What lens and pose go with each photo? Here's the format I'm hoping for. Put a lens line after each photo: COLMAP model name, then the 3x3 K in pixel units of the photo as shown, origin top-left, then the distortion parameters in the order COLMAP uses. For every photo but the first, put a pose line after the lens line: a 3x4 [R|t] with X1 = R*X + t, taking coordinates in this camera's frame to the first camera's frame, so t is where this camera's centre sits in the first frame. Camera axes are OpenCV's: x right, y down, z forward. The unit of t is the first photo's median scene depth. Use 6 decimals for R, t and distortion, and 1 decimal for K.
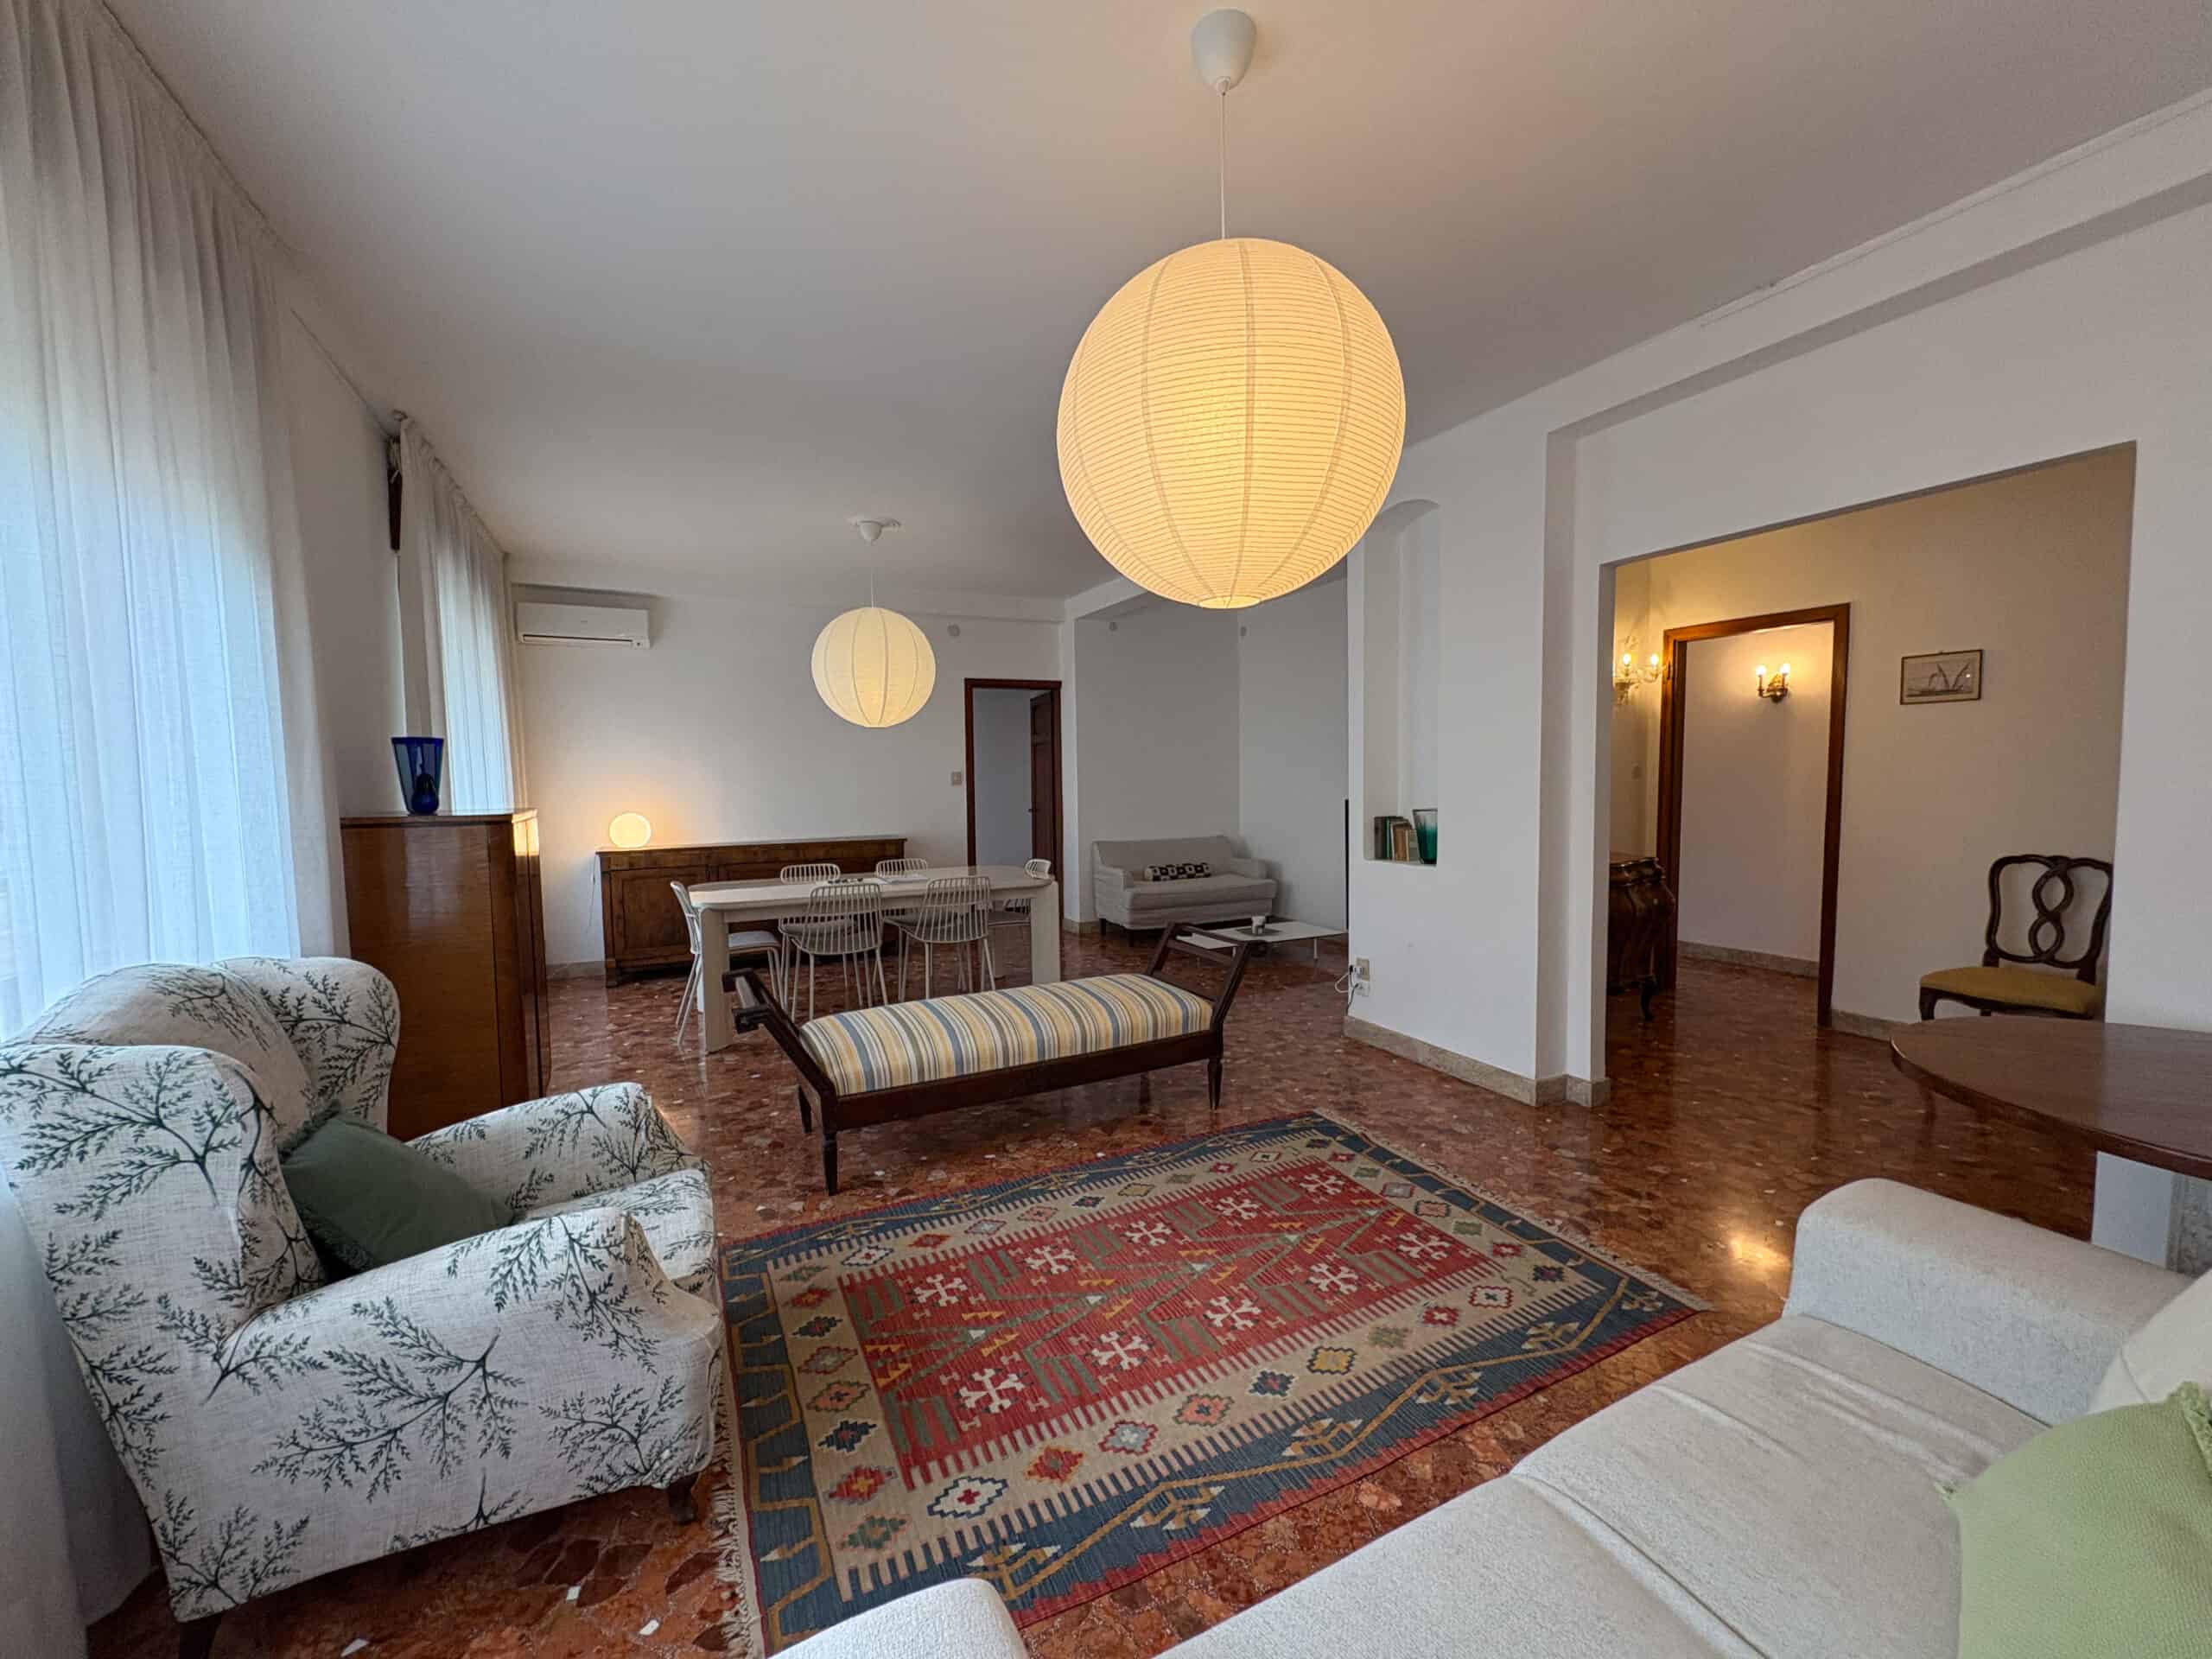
lens RADIAL K [[881.2, 0, 1103.9], [0, 881.2, 831.2], [0, 0, 1]] dist [0.001399, -0.000330]
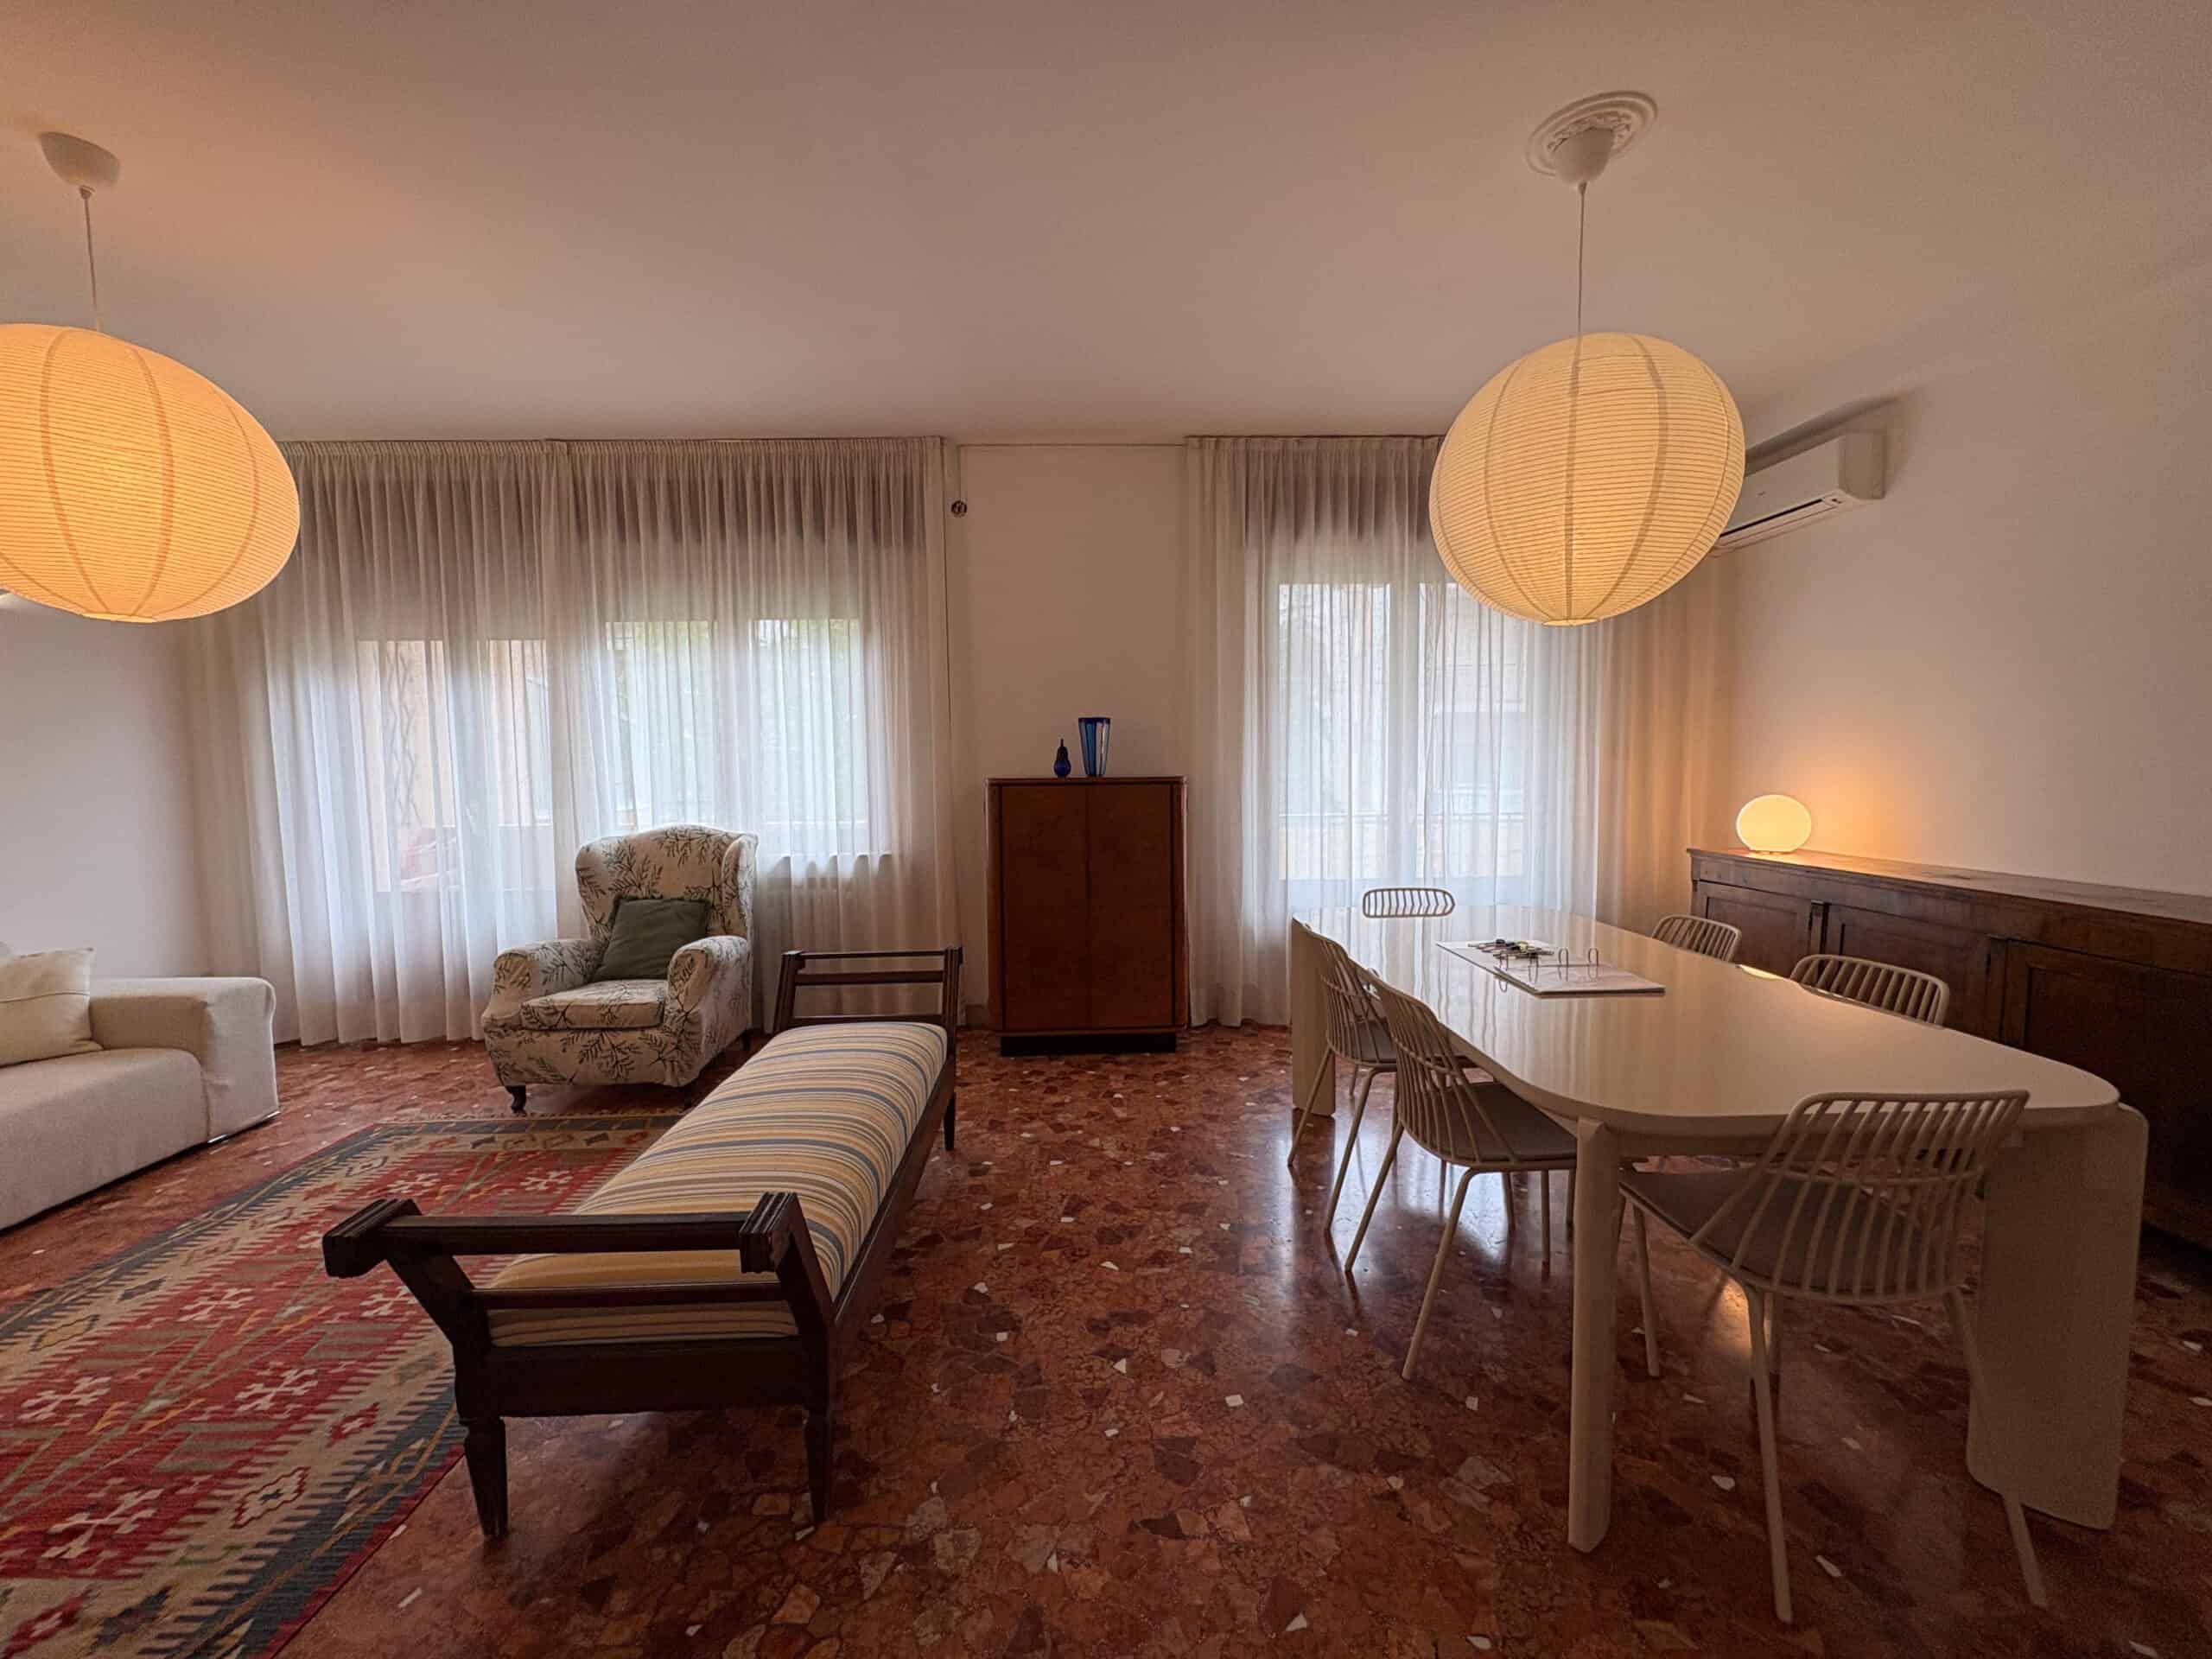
lens RADIAL K [[881.2, 0, 1105.3], [0, 881.2, 830.9], [0, 0, 1]] dist [0.001399, -0.000330]
pose [[-0.421688, 0.090736, -0.902189, 0.377316], [-0.037549, 0.992380, 0.117358, -0.089269], [0.905963, 0.083365, -0.415068, 1.500675]]
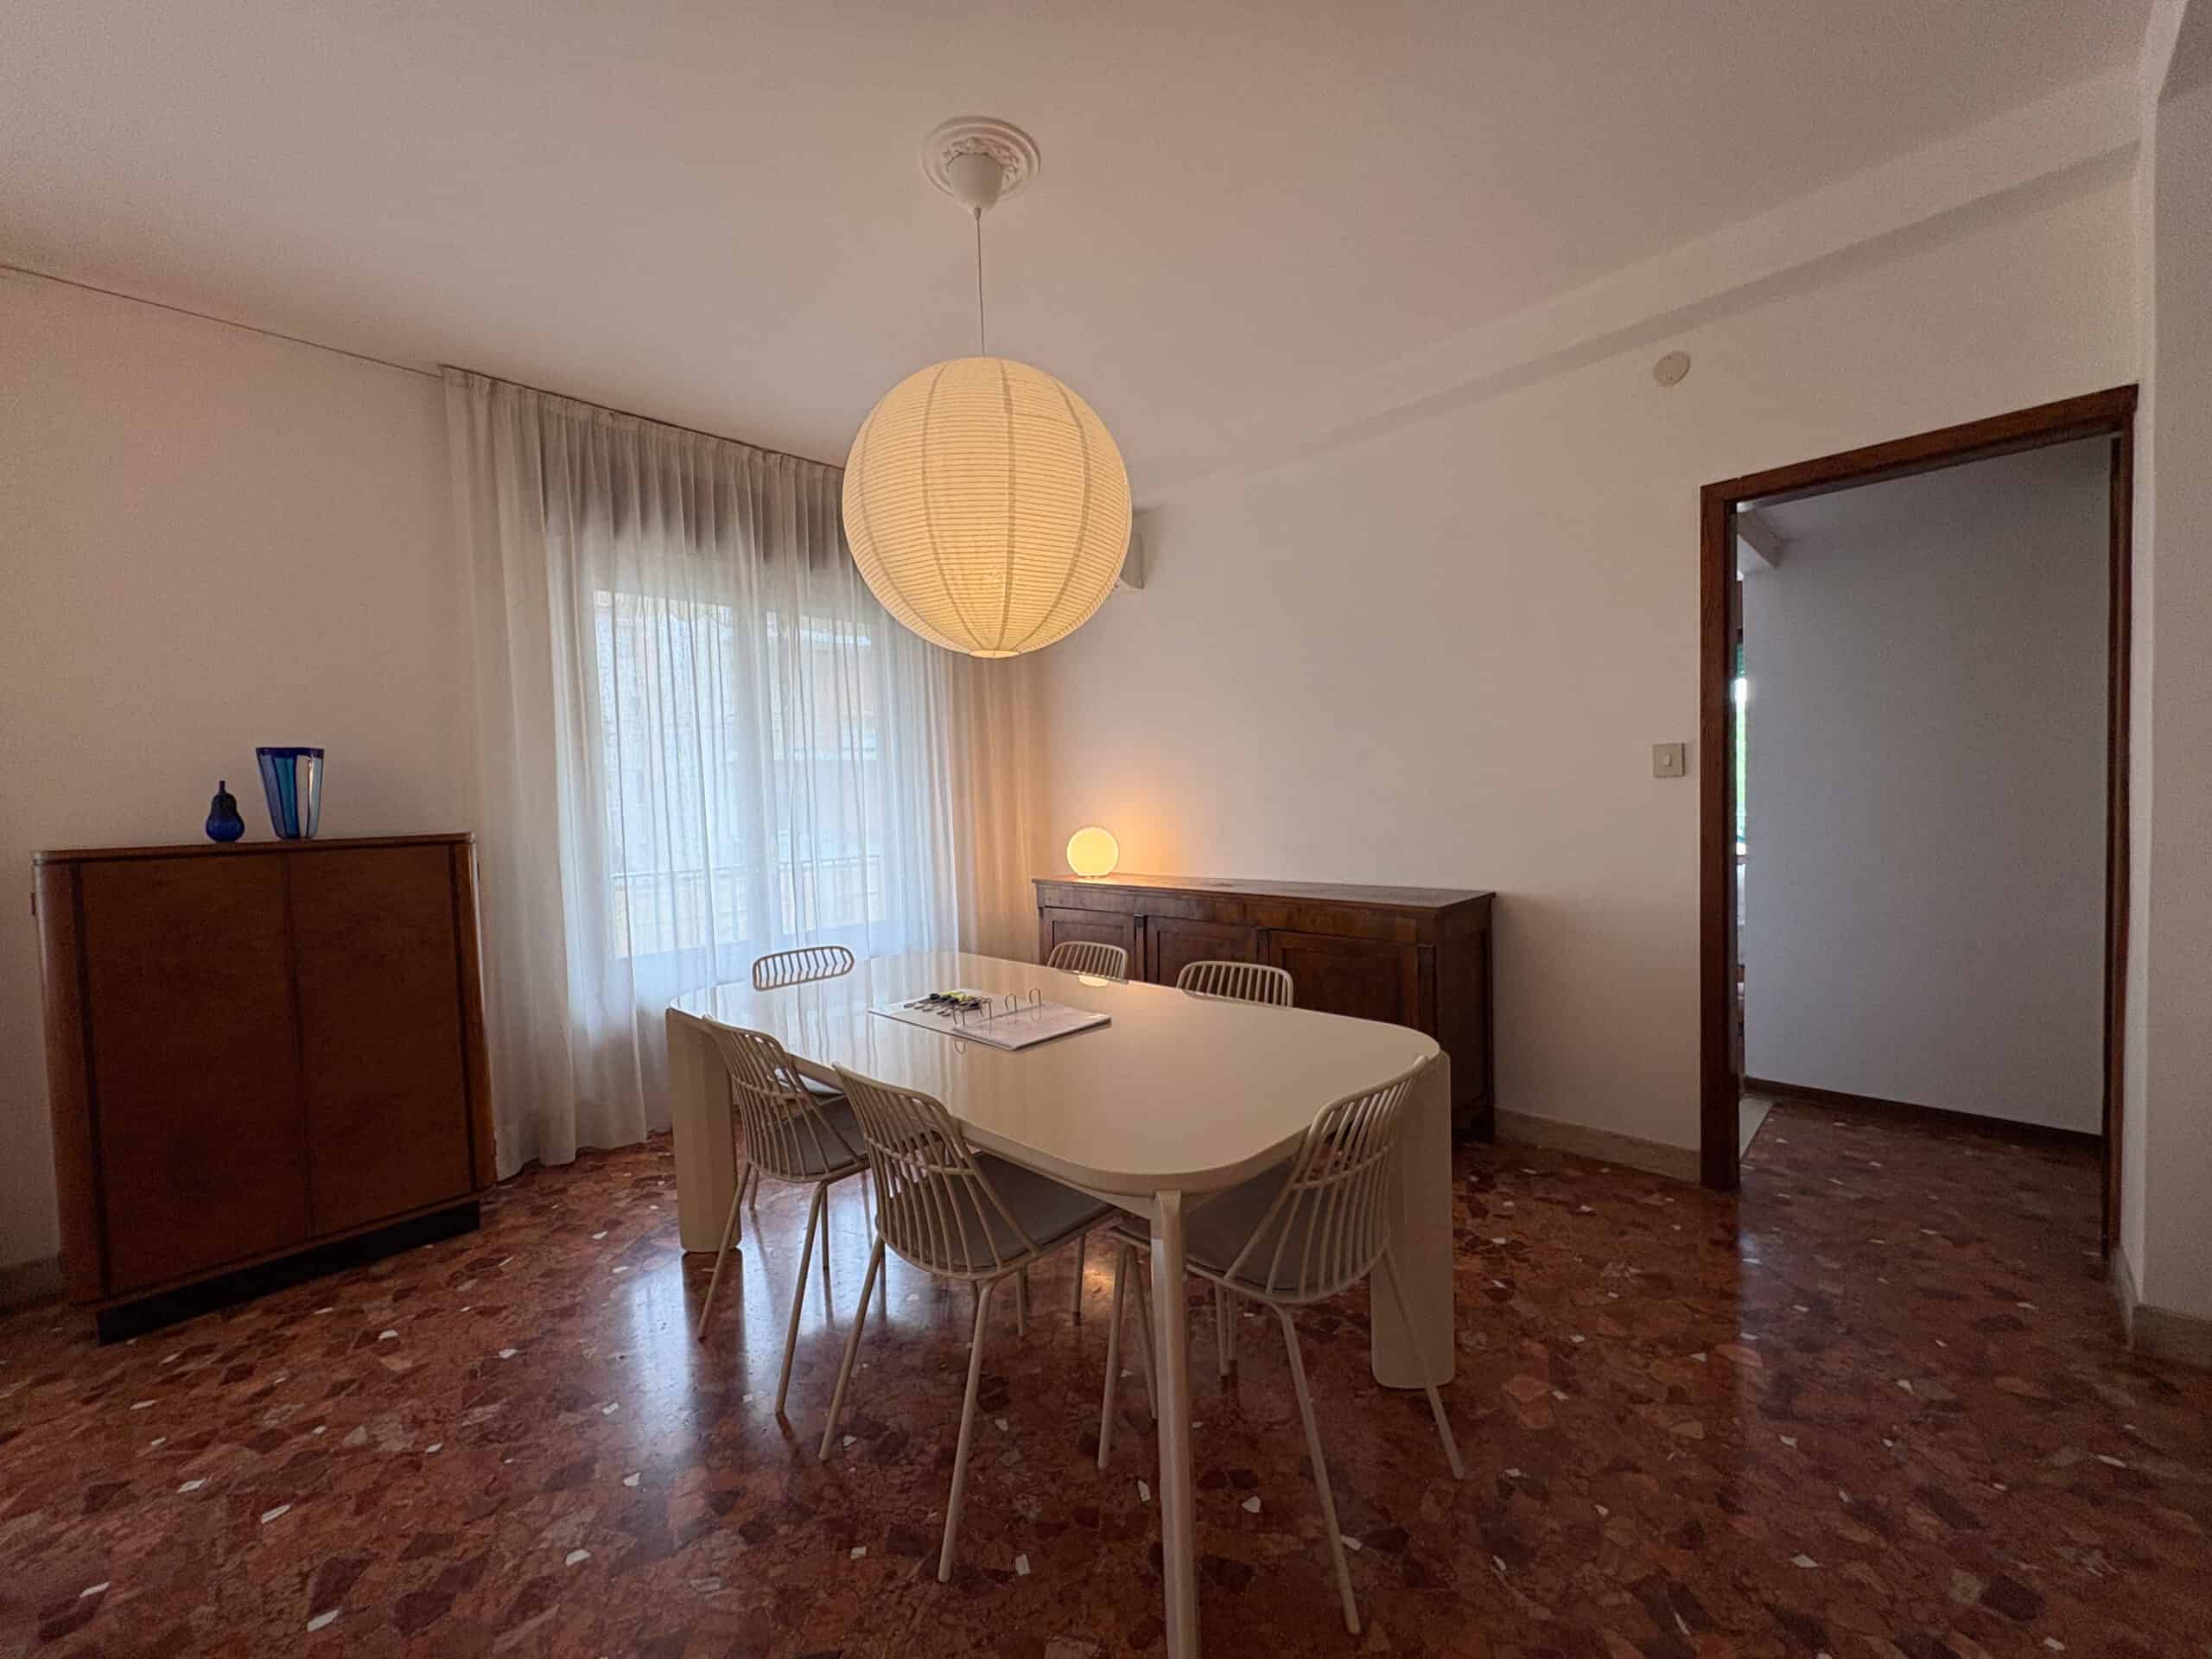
lens RADIAL K [[881.2, 0, 1105.6], [0, 881.2, 831.5], [0, 0, 1]] dist [0.001399, -0.000330]
pose [[0.325695, 0.044277, -0.944438, 0.248984], [-0.030656, 0.998872, 0.036257, -0.077232], [0.944978, 0.017144, 0.326685, 1.397062]]
